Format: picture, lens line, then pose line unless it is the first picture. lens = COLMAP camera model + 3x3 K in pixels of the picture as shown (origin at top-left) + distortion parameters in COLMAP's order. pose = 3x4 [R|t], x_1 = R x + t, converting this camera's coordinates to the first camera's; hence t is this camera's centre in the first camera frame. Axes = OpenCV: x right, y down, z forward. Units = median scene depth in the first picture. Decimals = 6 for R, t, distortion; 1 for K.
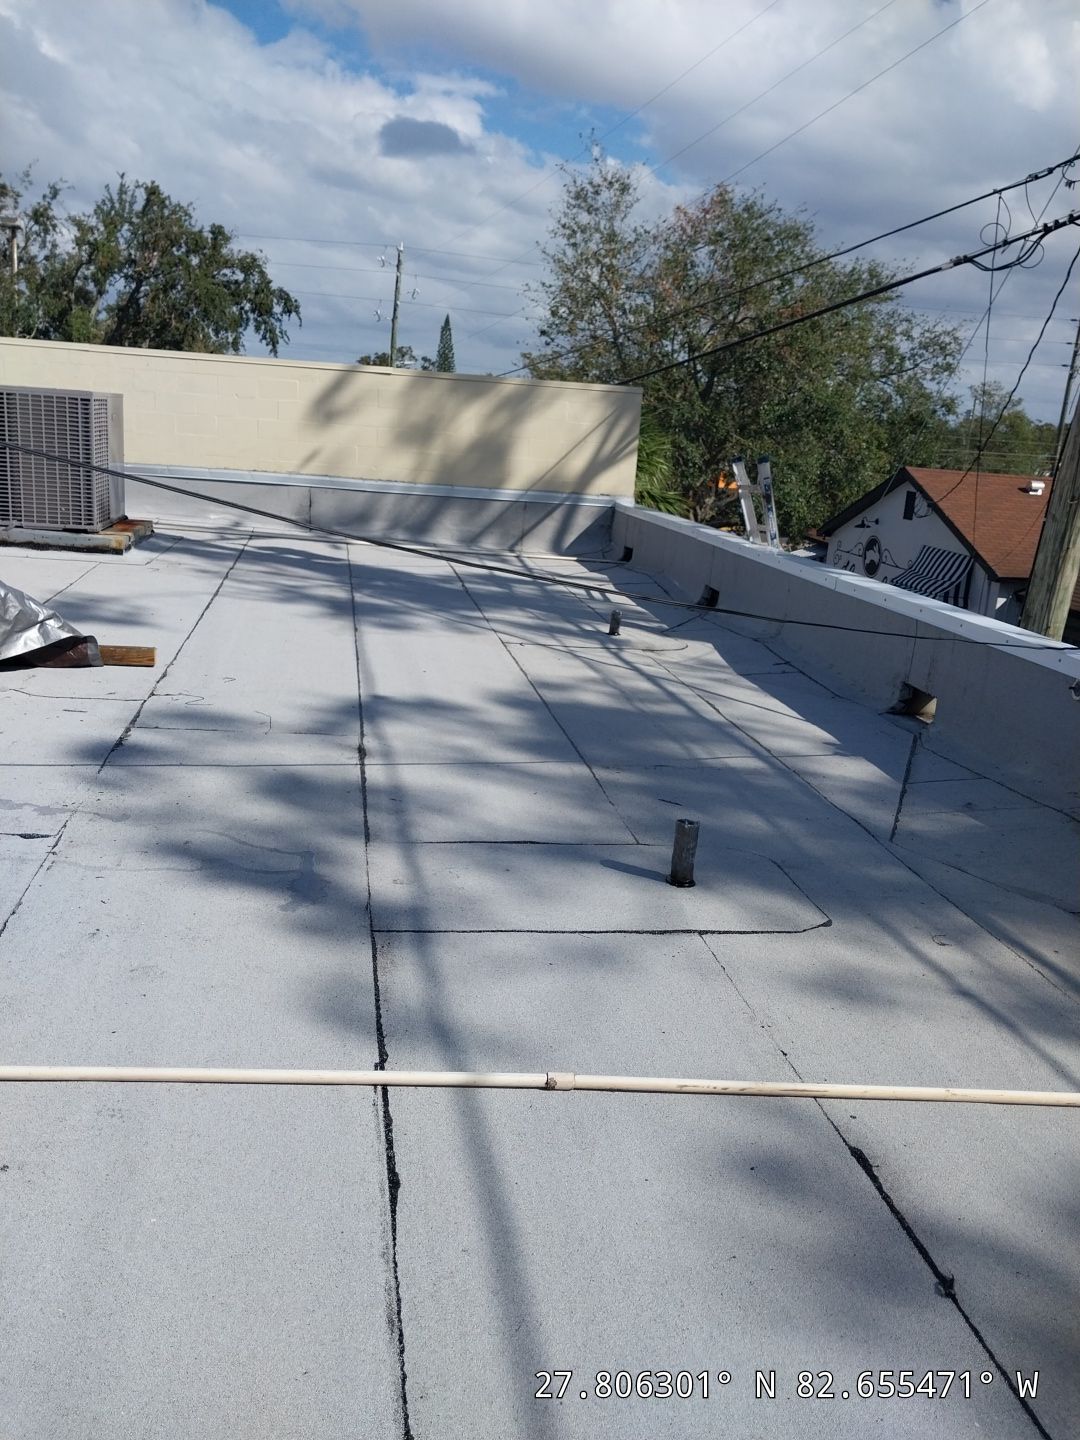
lens RADIAL K [[1115.8, 0, 527.8], [0, 1115.8, 722.2], [0, 0, 1]] dist [0.022691, -0.058912]
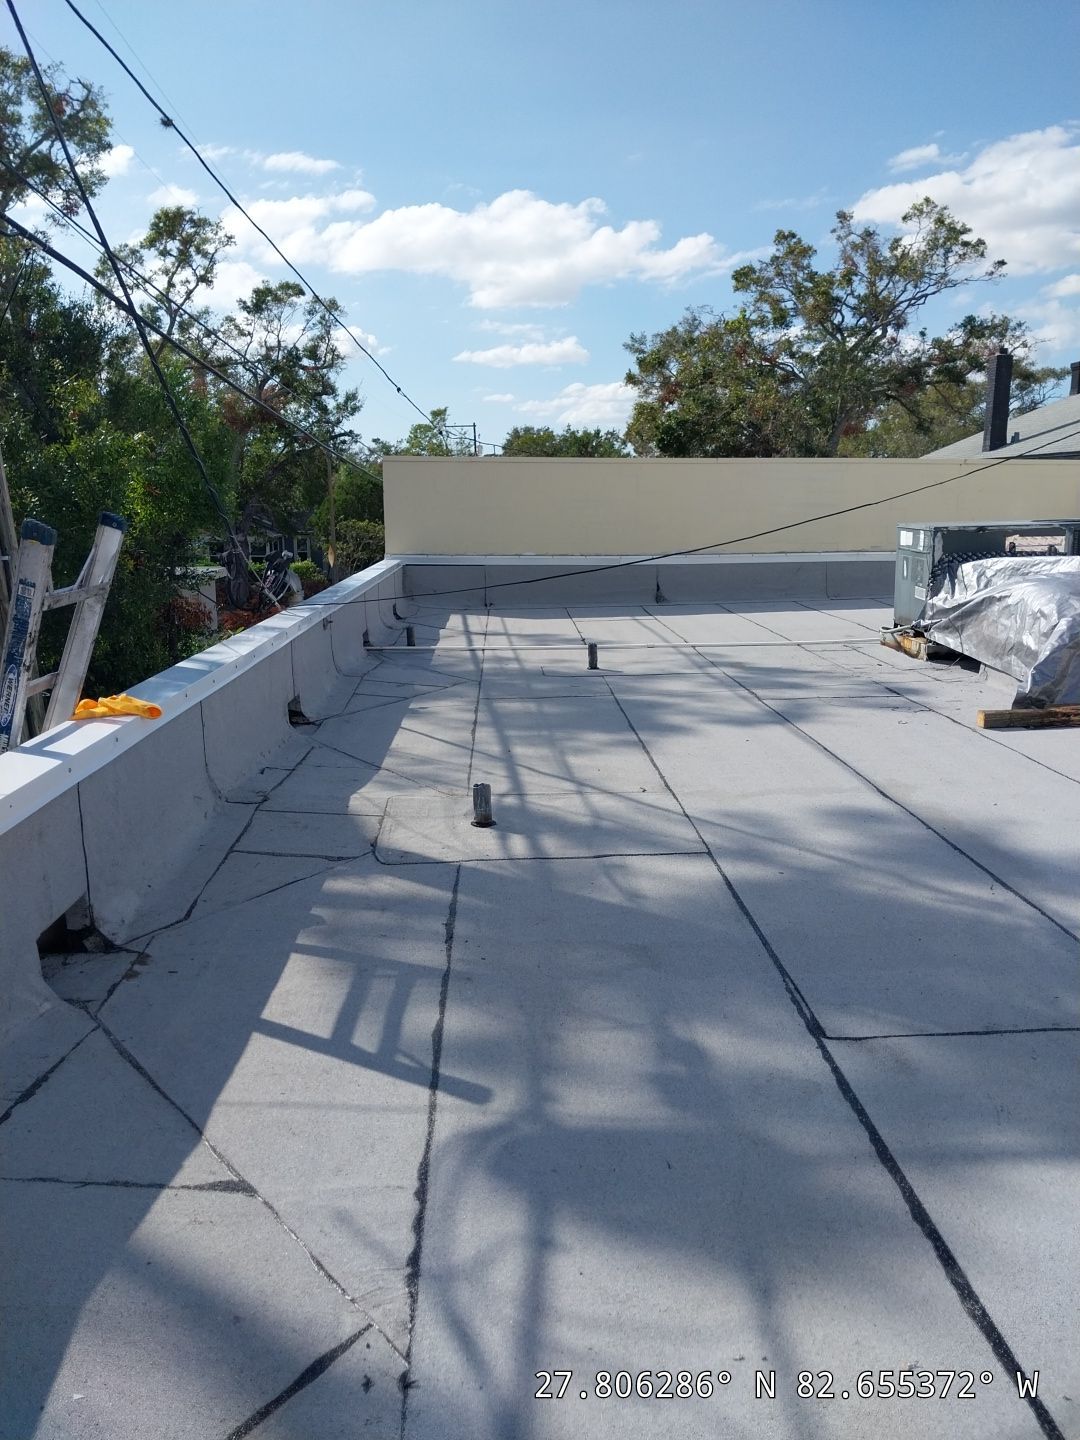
lens RADIAL K [[1115.8, 0, 545.4], [0, 1115.8, 709.0], [0, 0, 1]] dist [0.022691, -0.058912]
pose [[-0.987702, -0.111266, 0.109841, -0.008309], [-0.051927, 0.896104, 0.440797, -0.340030], [-0.147475, 0.429672, -0.890861, 1.303798]]
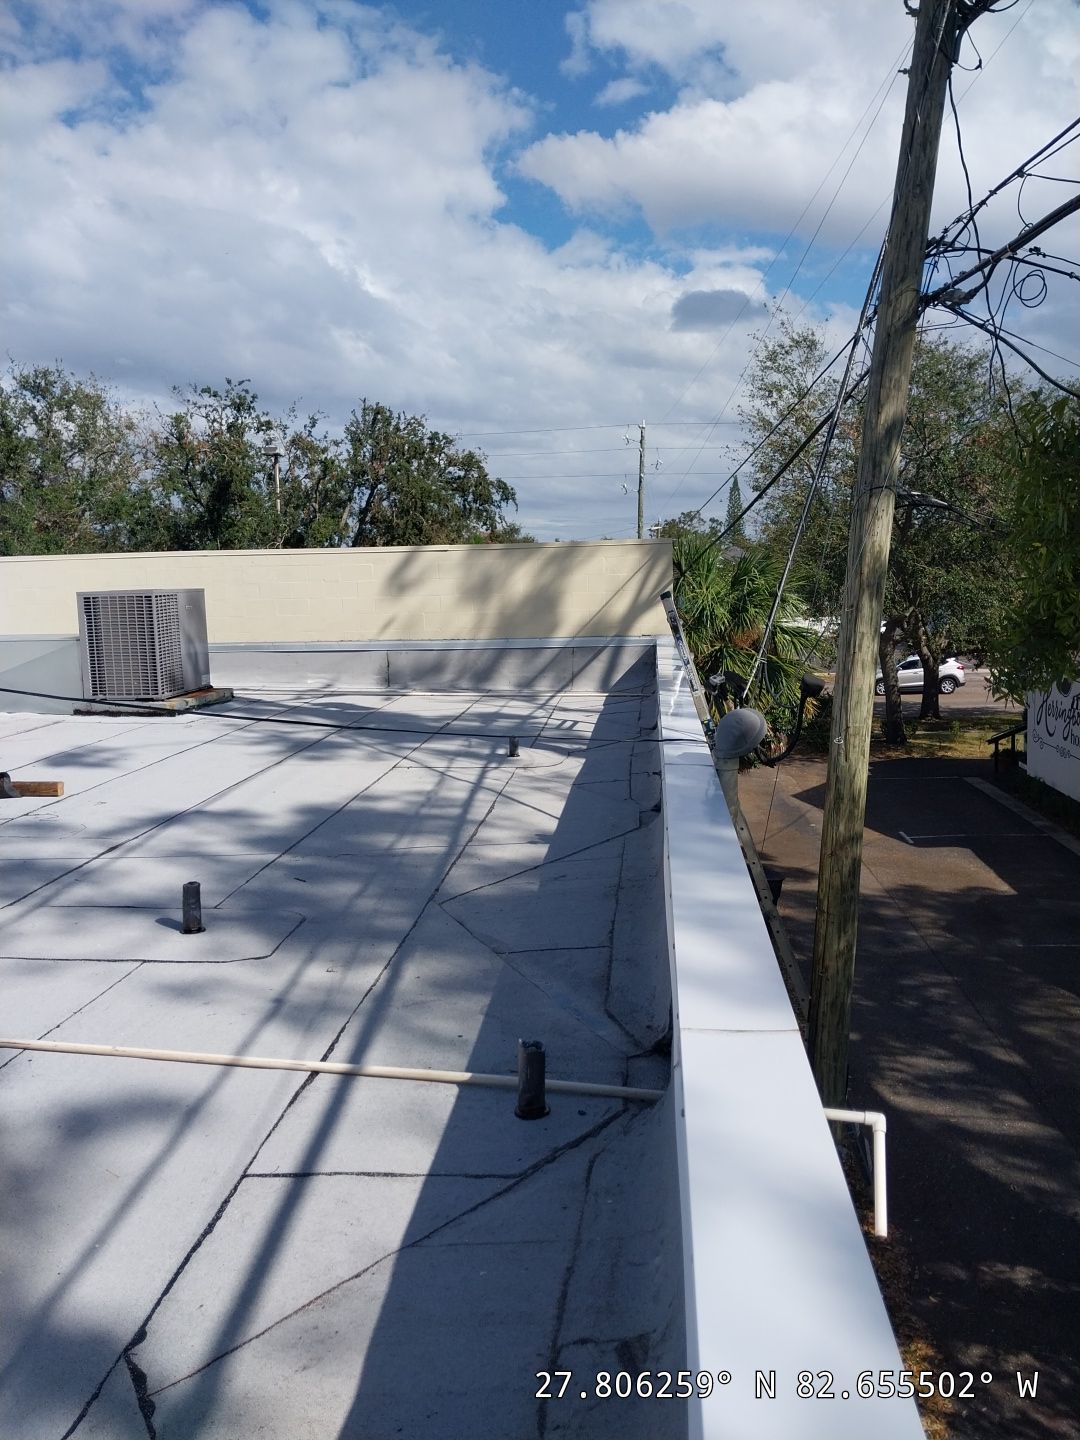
lens RADIAL K [[1115.8, 0, 555.9], [0, 1115.8, 718.9], [0, 0, 1]] dist [0.022691, -0.058912]
pose [[0.963278, -0.065464, -0.260404, 0.365825], [0.028457, 0.989252, -0.143426, 0.041970], [0.266995, 0.130748, 0.954787, -0.064347]]
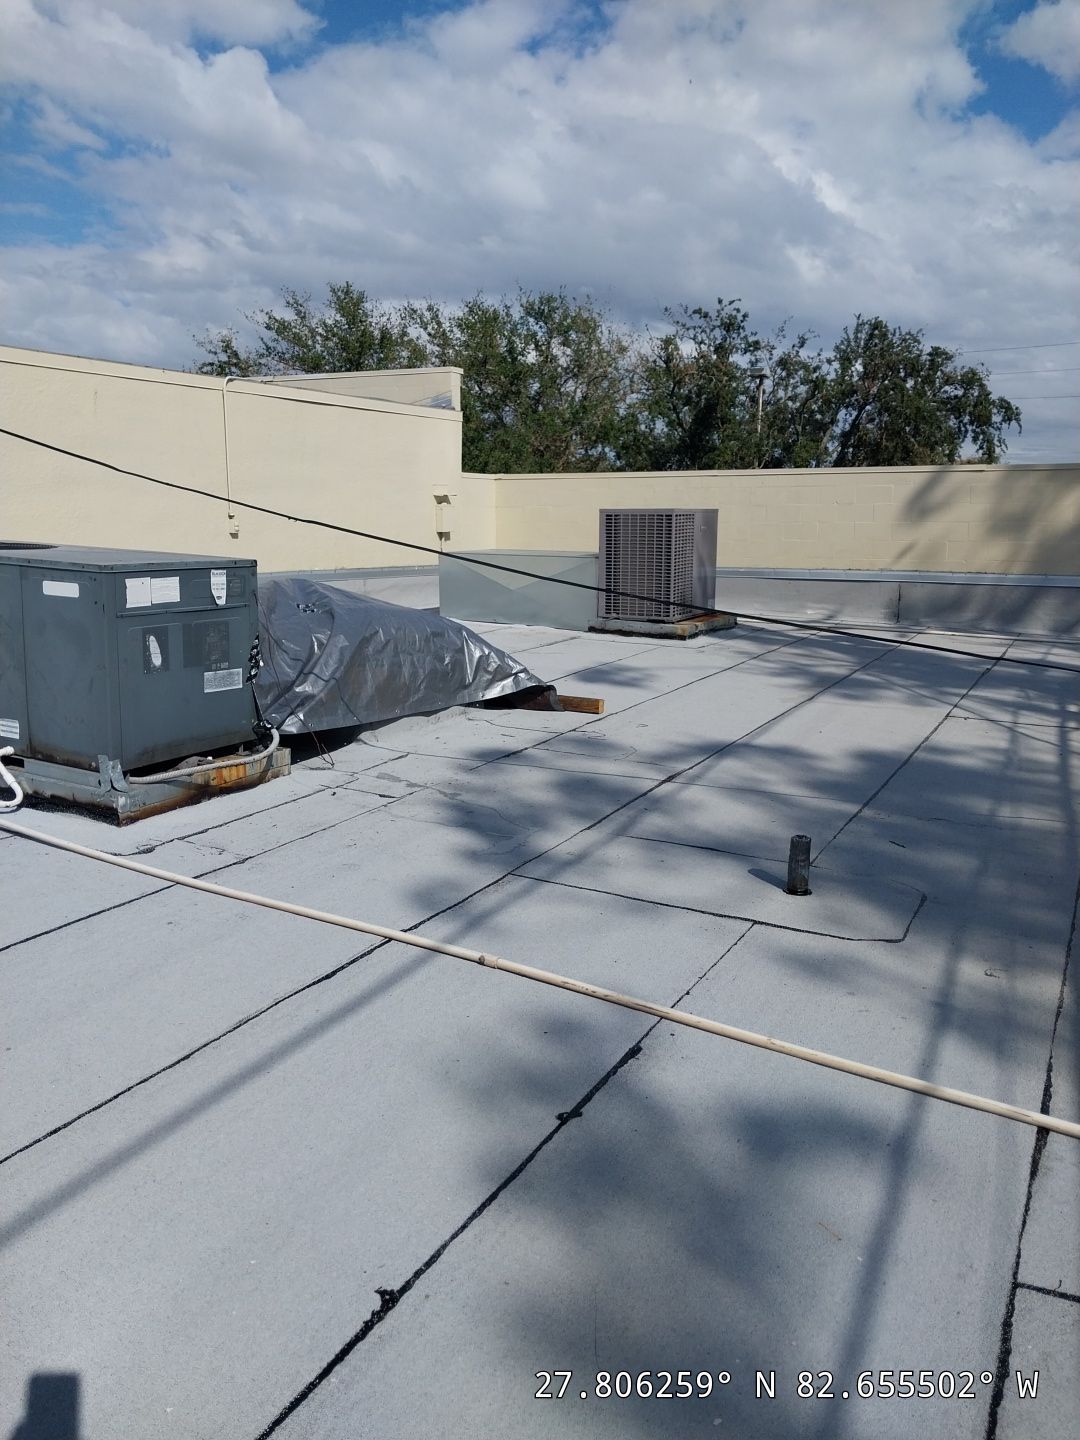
lens RADIAL K [[1115.8, 0, 558.9], [0, 1115.8, 718.9], [0, 0, 1]] dist [0.022691, -0.058912]
pose [[0.800542, 0.036586, -0.598159, 0.250031], [-0.097899, 0.992710, -0.070303, 0.032371], [0.591226, 0.114840, 0.798288, -0.025882]]
